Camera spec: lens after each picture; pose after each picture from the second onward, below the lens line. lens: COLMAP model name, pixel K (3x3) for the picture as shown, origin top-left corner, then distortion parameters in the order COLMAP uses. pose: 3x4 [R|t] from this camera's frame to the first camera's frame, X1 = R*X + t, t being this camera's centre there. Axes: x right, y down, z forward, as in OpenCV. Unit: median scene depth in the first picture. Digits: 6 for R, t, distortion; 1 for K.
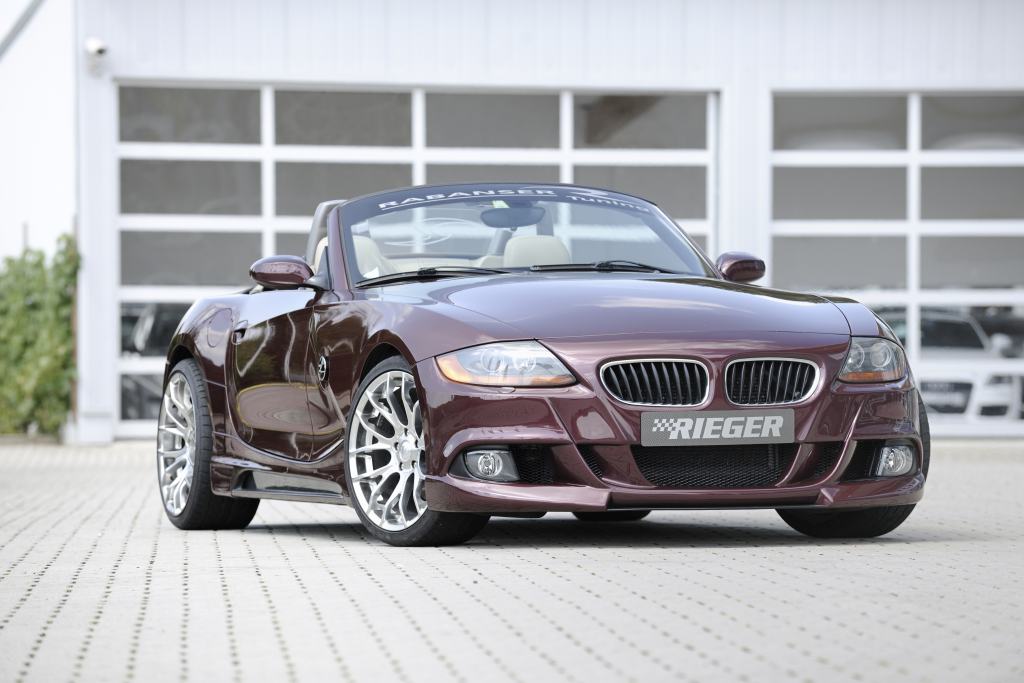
lens RADIAL K [[5822.0, 0, 533.1], [0, 5822.0, 383.7], [0, 0, 1]] dist [2.134509, 0.000000]
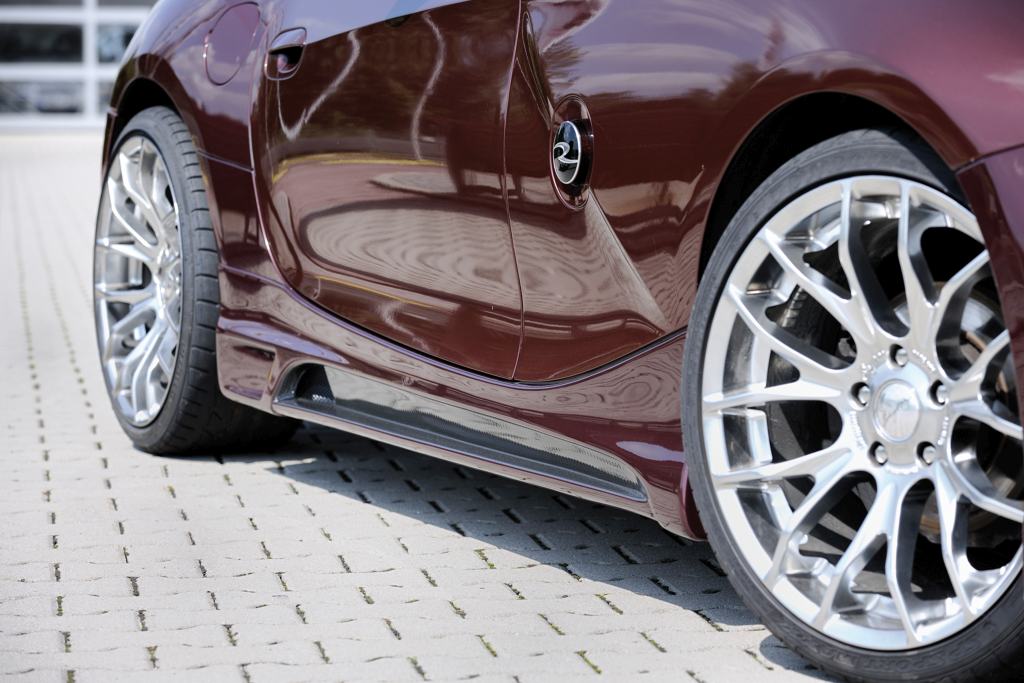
lens RADIAL K [[3237.6, 0, 512.1], [0, 3237.6, 341.5], [0, 0, 1]] dist [-0.003941, 0.000000]
pose [[0.995431, -0.015528, 0.094218, -0.055863], [0.007155, 0.996045, 0.088560, -0.008376], [-0.095220, -0.087481, 0.991605, 0.739827]]
